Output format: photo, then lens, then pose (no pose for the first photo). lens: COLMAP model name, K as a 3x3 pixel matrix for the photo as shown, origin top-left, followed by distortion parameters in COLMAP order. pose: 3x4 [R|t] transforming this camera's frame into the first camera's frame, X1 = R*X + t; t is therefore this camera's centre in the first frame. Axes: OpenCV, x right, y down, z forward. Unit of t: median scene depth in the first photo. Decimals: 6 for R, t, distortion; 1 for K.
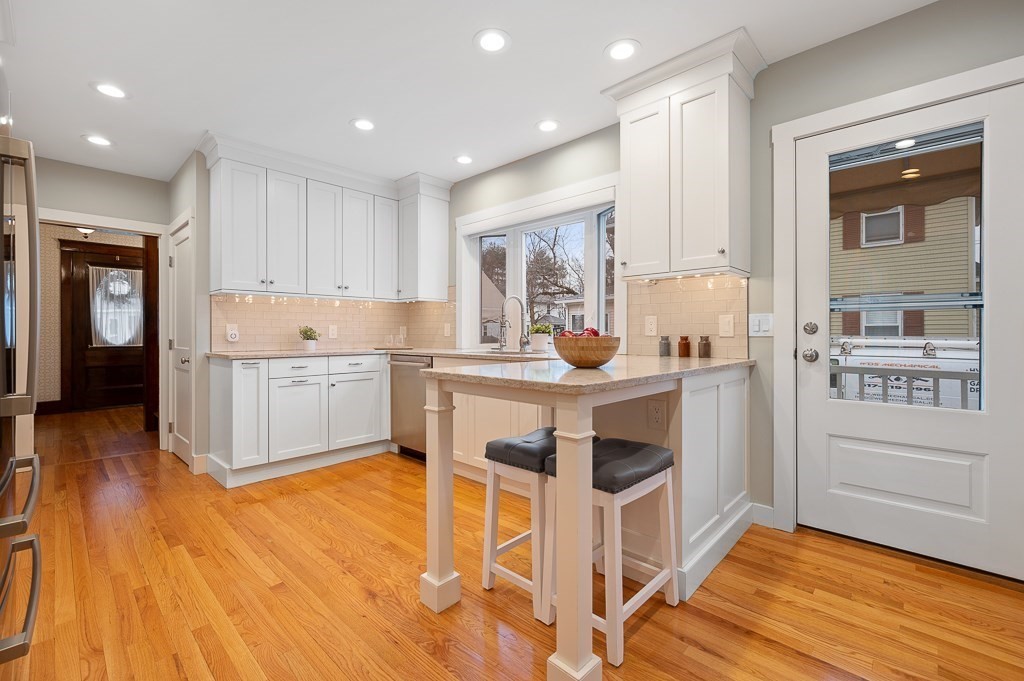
lens RADIAL K [[438.4, 0, 506.9], [0, 438.4, 331.5], [0, 0, 1]] dist [-0.003060, 0.001088]
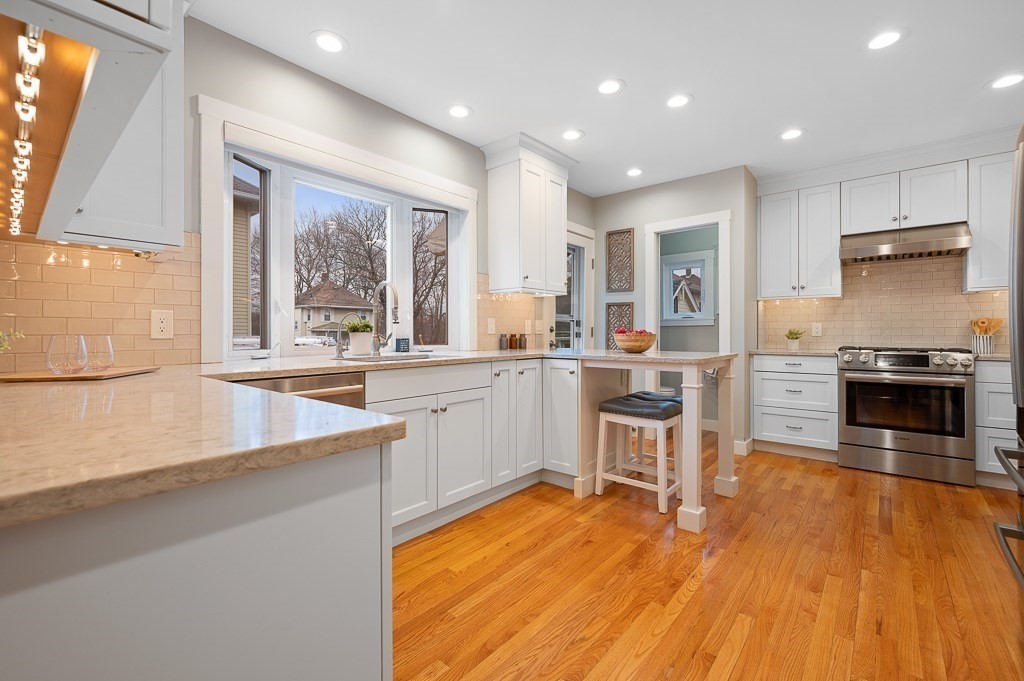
lens RADIAL K [[438.4, 0, 507.4], [0, 438.4, 331.4], [0, 0, 1]] dist [-0.003060, 0.001088]
pose [[-0.052743, -0.001909, 0.998606, -1.165594], [-0.006878, 0.999975, 0.001548, -0.000442], [-0.998584, -0.006786, -0.052755, 1.288781]]
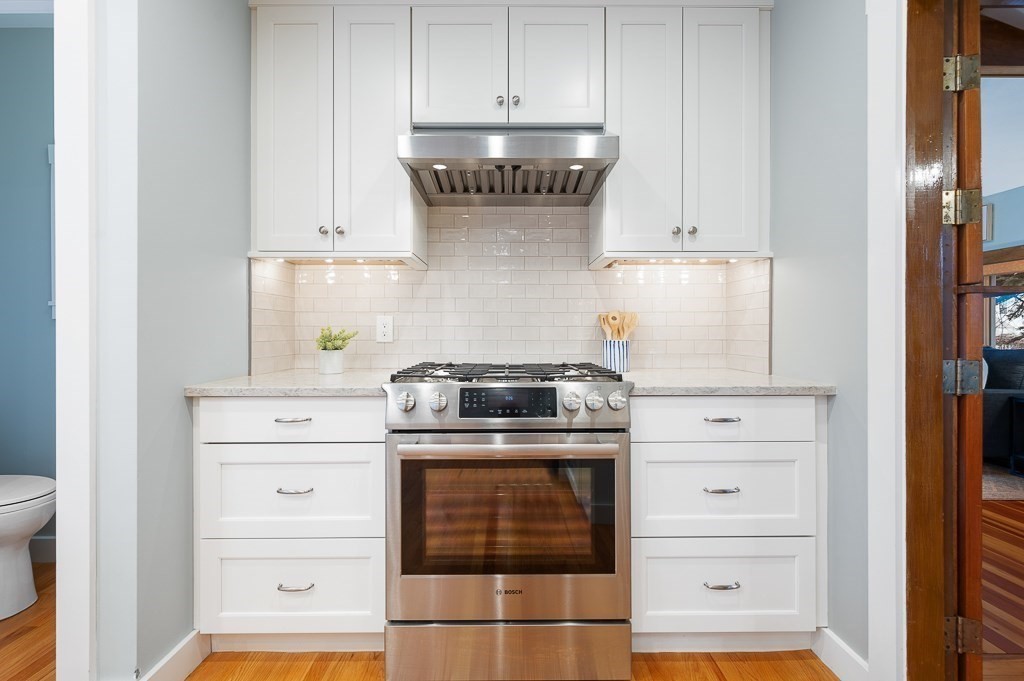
lens RADIAL K [[438.4, 0, 512.1], [0, 438.4, 335.8], [0, 0, 1]] dist [-0.003060, 0.001088]
pose [[-0.699750, -0.005358, 0.714367, -0.711601], [-0.007047, 0.999975, 0.000597, -0.001580], [-0.714353, -0.004617, -0.699771, 0.826408]]
